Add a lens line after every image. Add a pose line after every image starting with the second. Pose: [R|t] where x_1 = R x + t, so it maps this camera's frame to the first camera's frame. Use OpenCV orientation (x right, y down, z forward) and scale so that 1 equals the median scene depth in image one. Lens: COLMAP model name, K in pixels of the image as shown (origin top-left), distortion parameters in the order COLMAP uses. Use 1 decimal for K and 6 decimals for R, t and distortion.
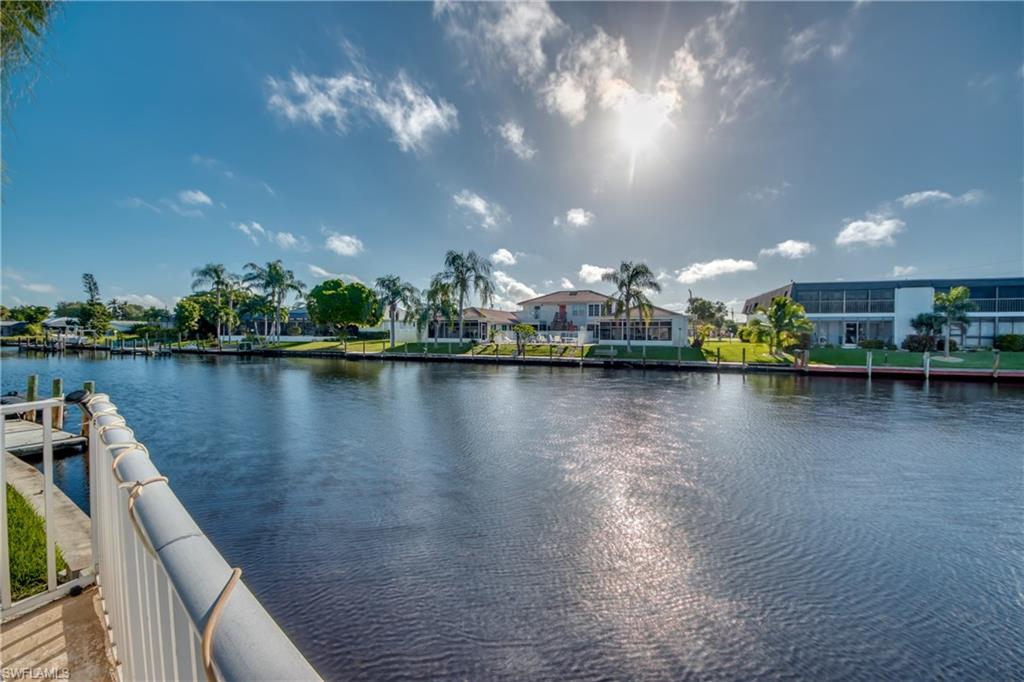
lens RADIAL K [[372.0, 0, 517.0], [0, 372.0, 337.0], [0, 0, 1]] dist [-0.026308, -0.000982]
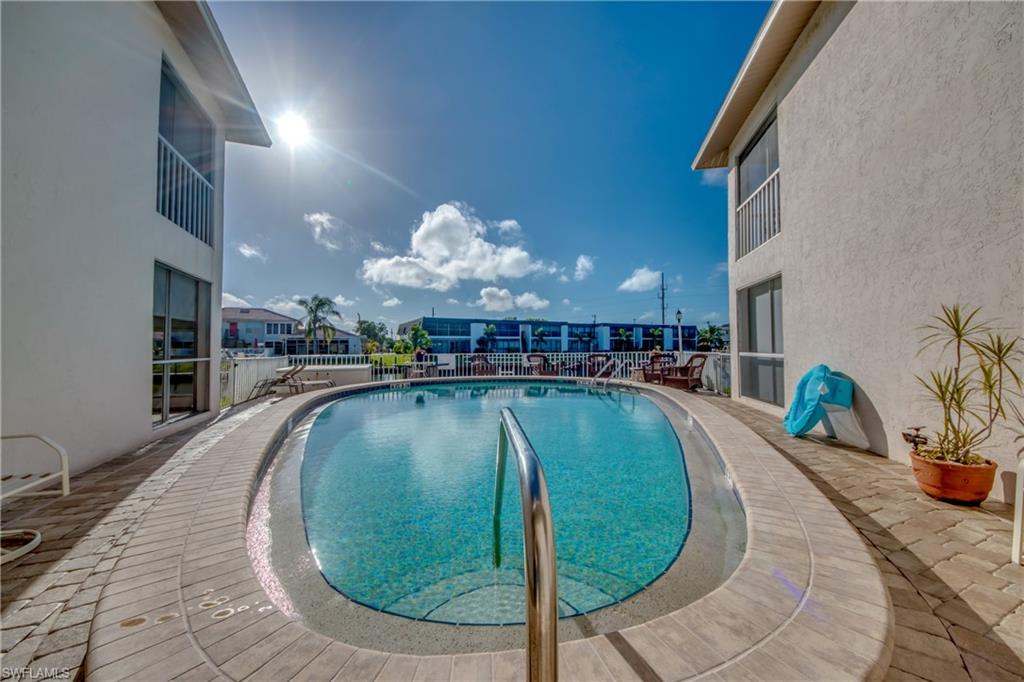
lens RADIAL K [[372.0, 0, 510.6], [0, 372.0, 341.9], [0, 0, 1]] dist [-0.026308, -0.000982]
pose [[0.669826, 0.001908, 0.742515, -0.233982], [0.022495, 0.999486, -0.022861, 0.011204], [-0.742177, 0.032016, 0.669439, -0.422749]]
